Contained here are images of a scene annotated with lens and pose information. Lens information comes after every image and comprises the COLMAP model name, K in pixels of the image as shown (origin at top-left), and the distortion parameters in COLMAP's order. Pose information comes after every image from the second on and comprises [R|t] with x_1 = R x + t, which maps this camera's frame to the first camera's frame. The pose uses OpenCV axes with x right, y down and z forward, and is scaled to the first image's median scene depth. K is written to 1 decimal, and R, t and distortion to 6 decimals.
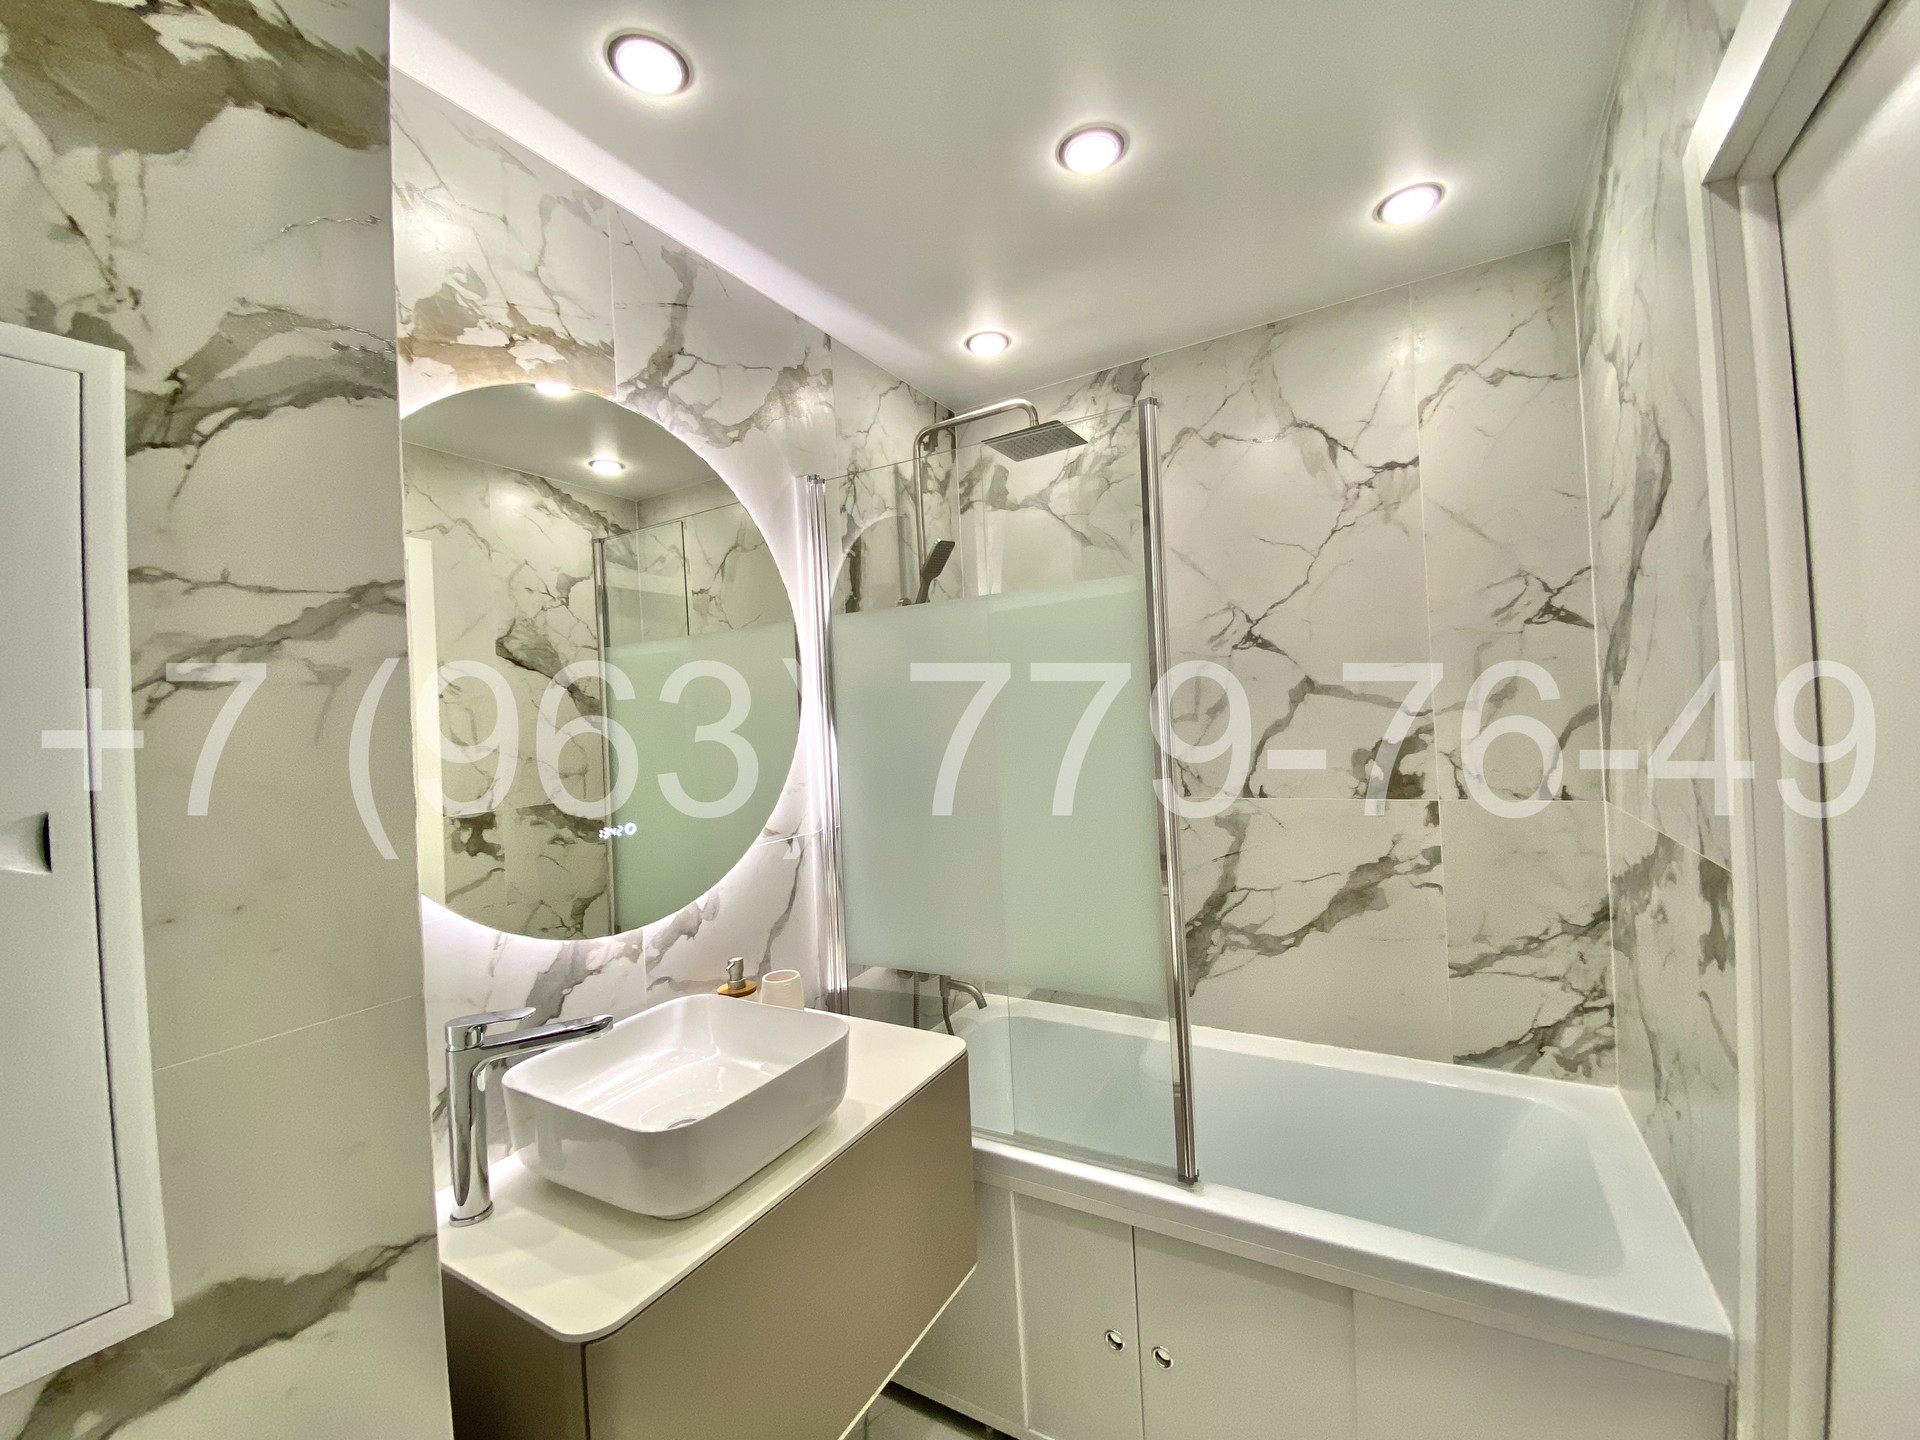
lens RADIAL K [[777.9, 0, 956.5], [0, 777.9, 712.2], [0, 0, 1]] dist [0.020609, -0.020106]
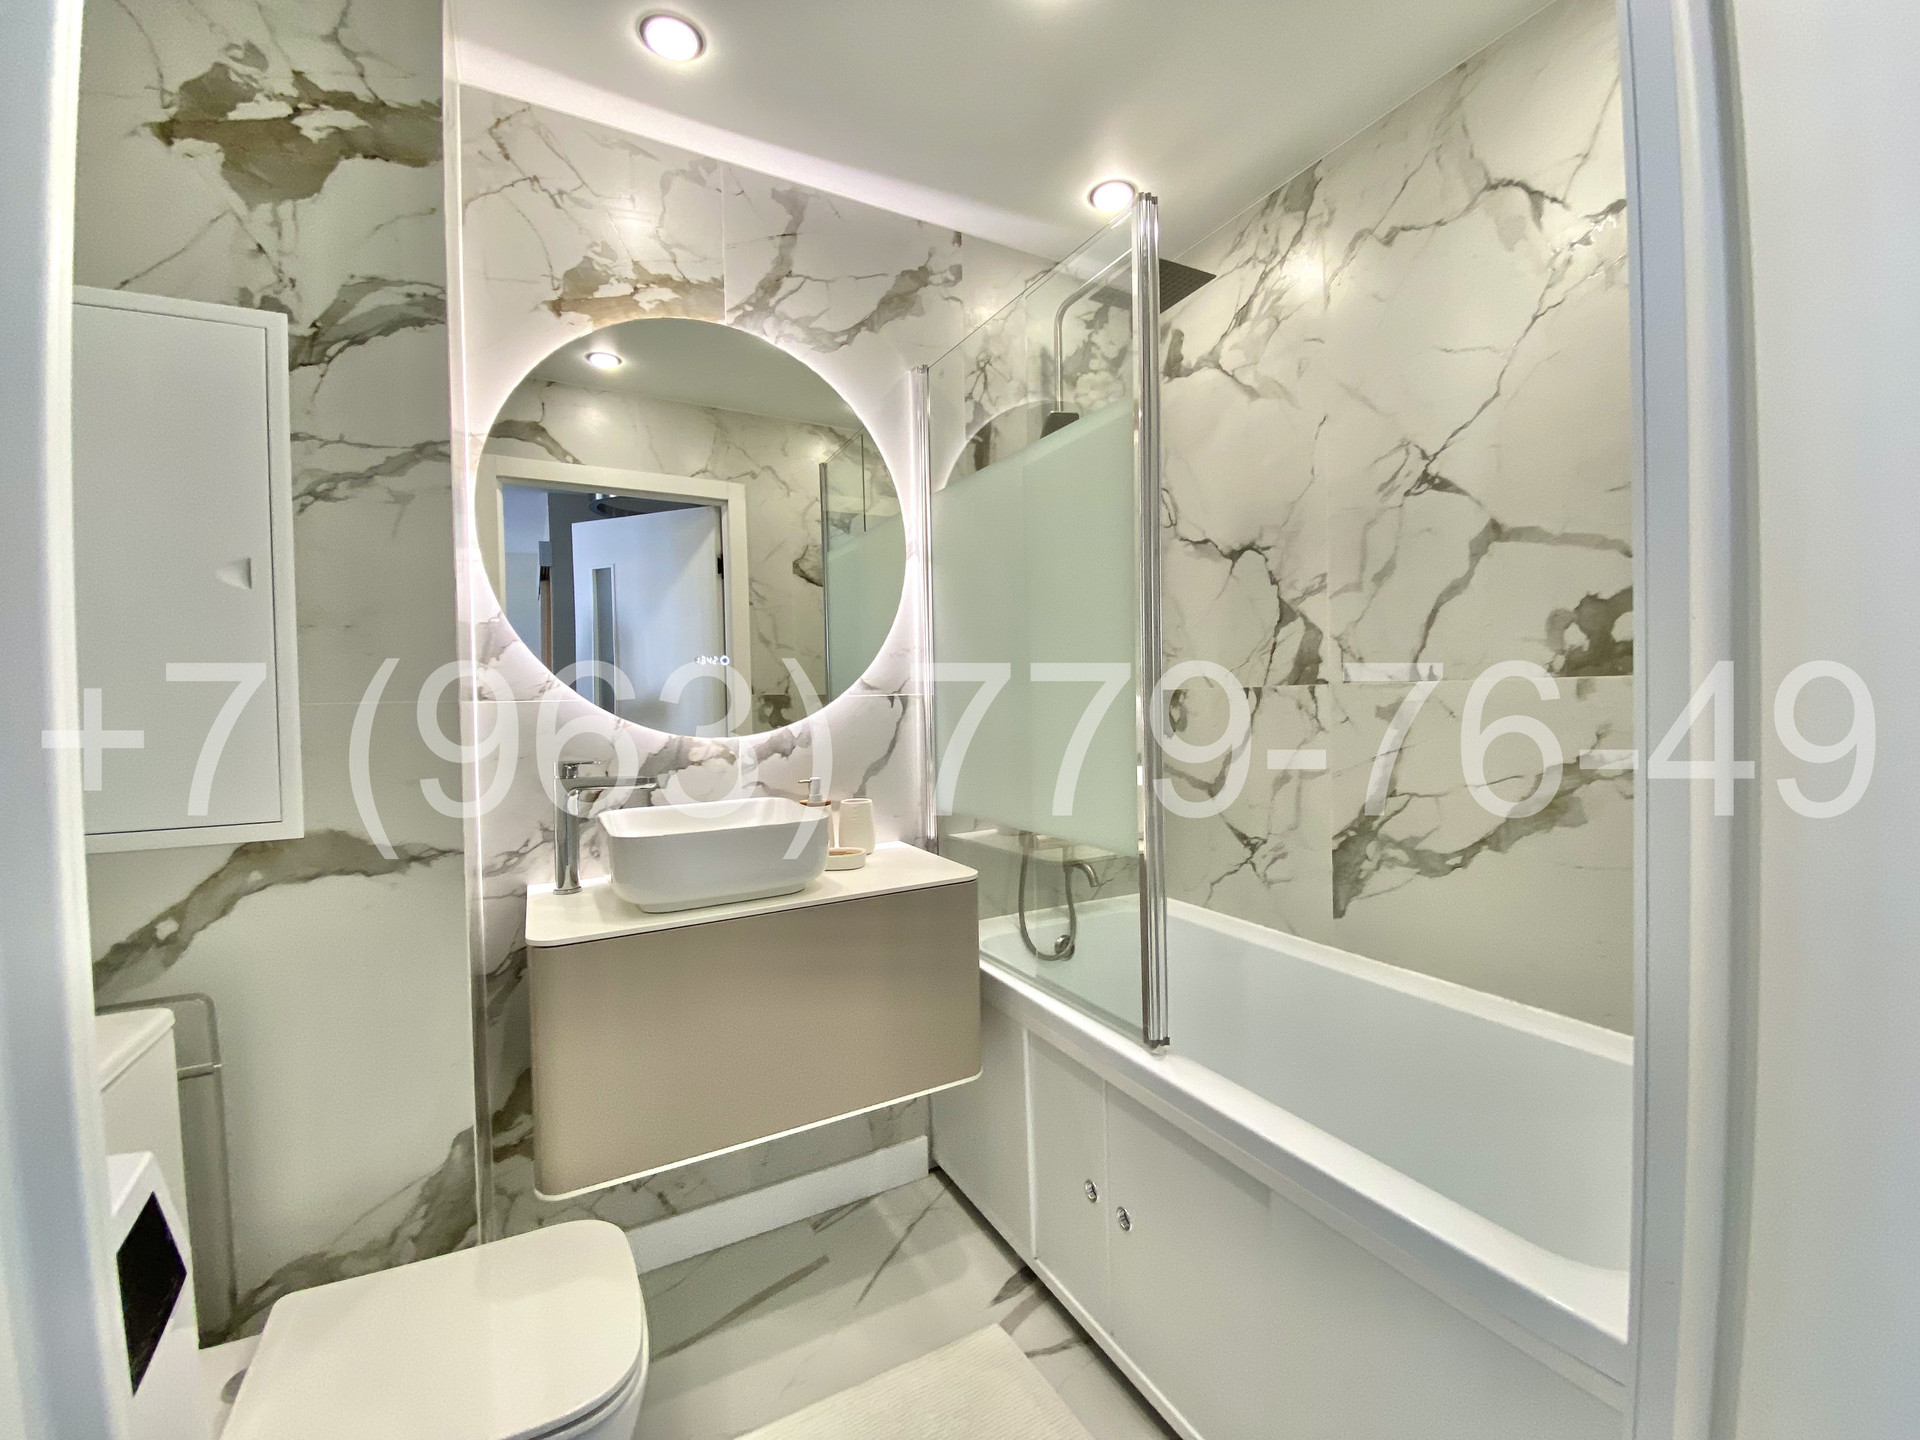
lens RADIAL K [[777.9, 0, 956.5], [0, 777.9, 712.2], [0, 0, 1]] dist [0.020609, -0.020106]
pose [[0.854571, 0.042309, -0.517609, 0.562382], [-0.017611, 0.998464, 0.052537, 0.155323], [0.519036, -0.035781, 0.854003, 0.090390]]
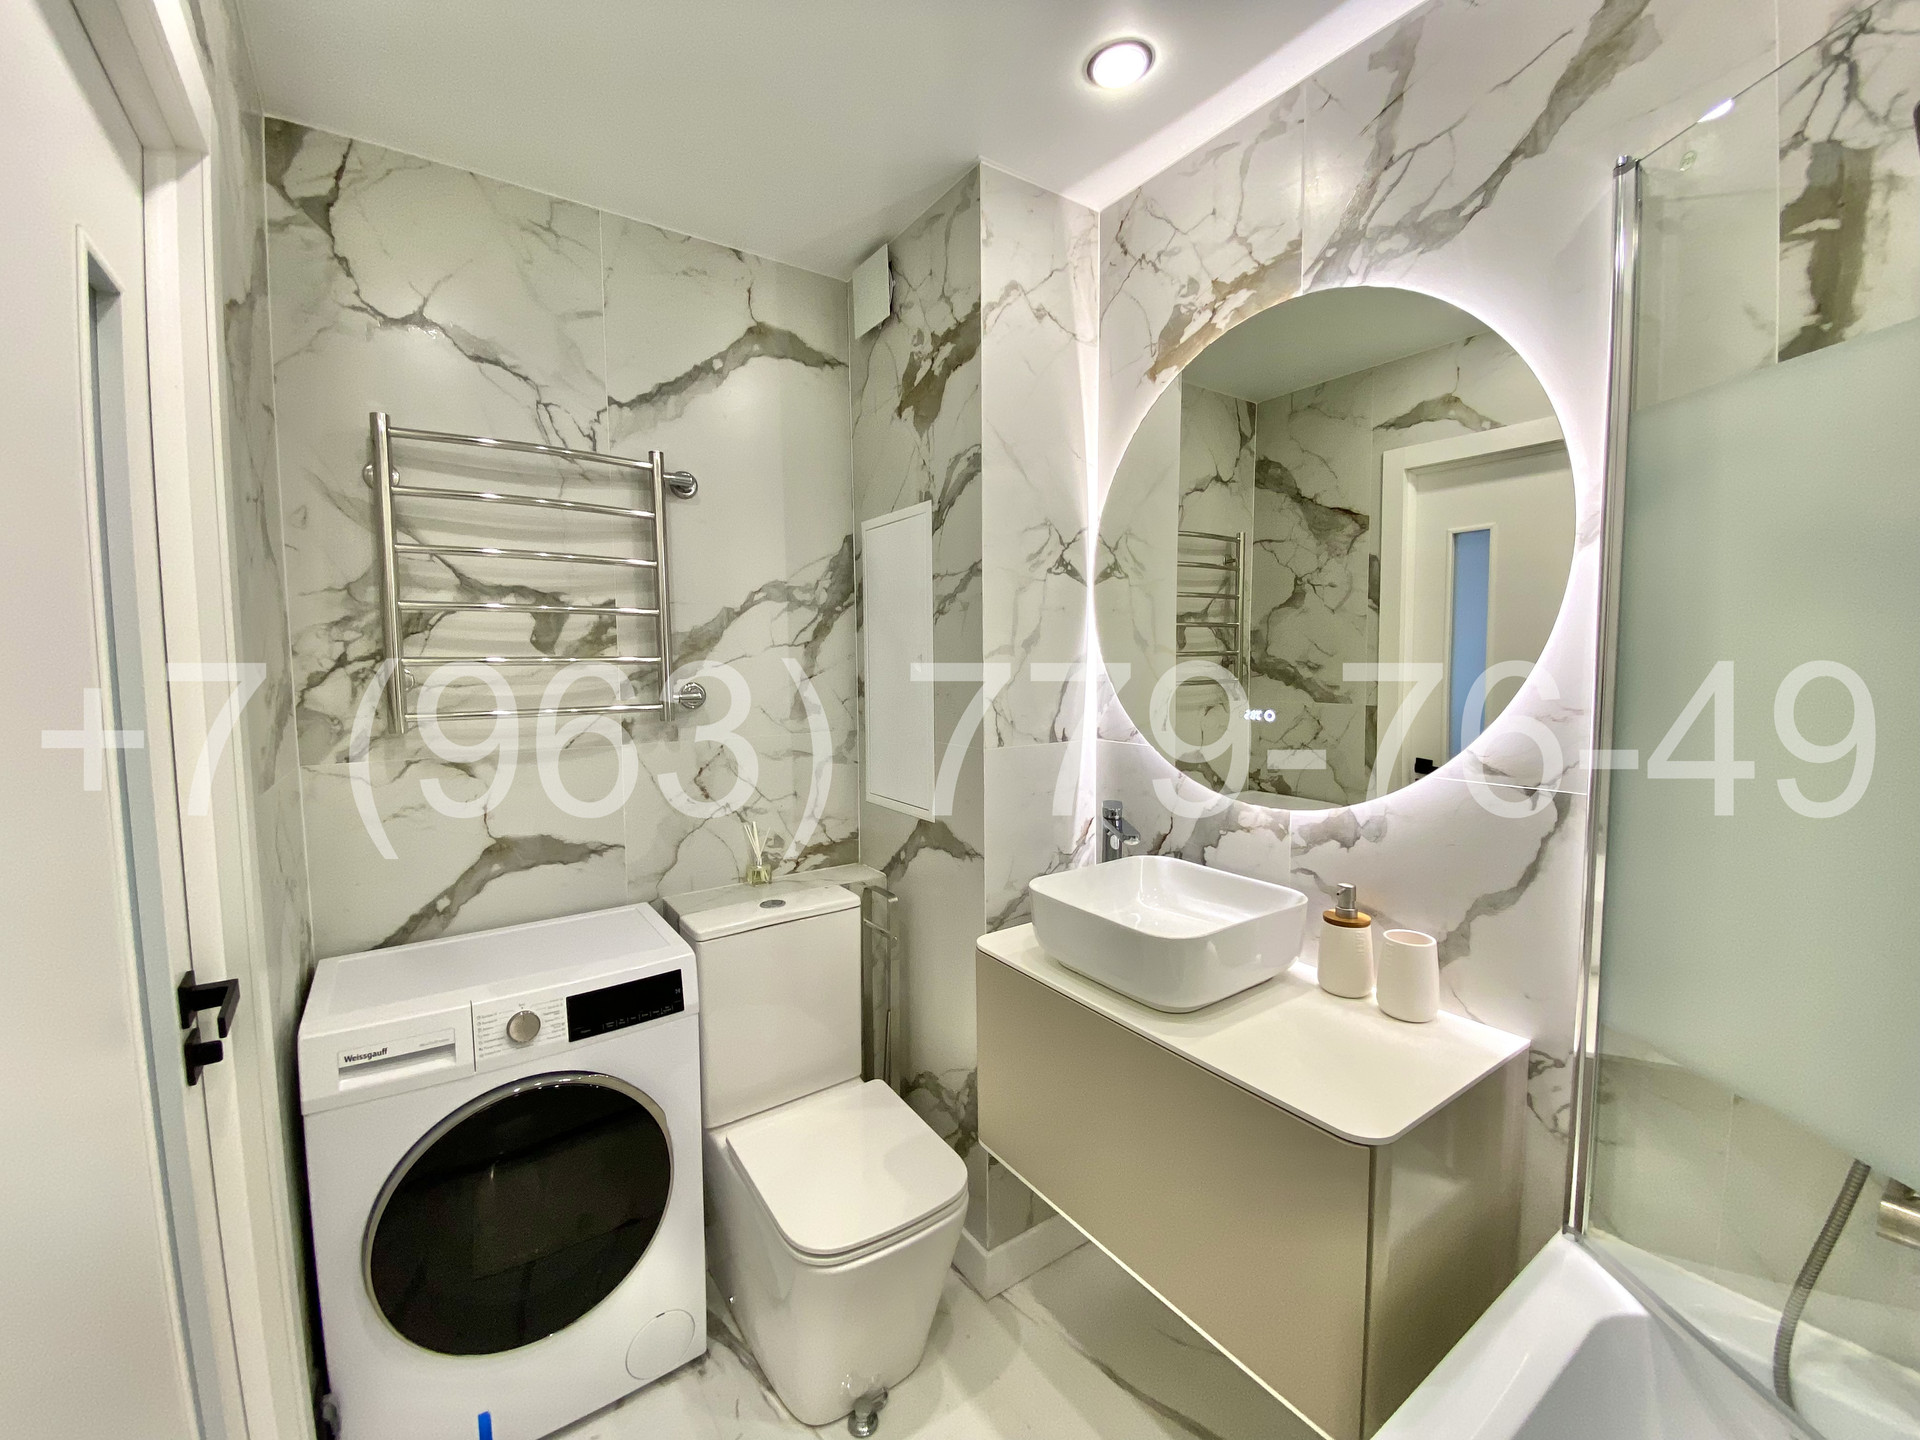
lens RADIAL K [[772.1, 0, 950.2], [0, 772.1, 731.0], [0, 0, 1]] dist [0.000480, -0.007606]
pose [[-0.429271, 0.140669, -0.892154, 0.710452], [0.041744, 0.989831, 0.135984, 0.003603], [0.902210, 0.021132, -0.430778, 1.023244]]
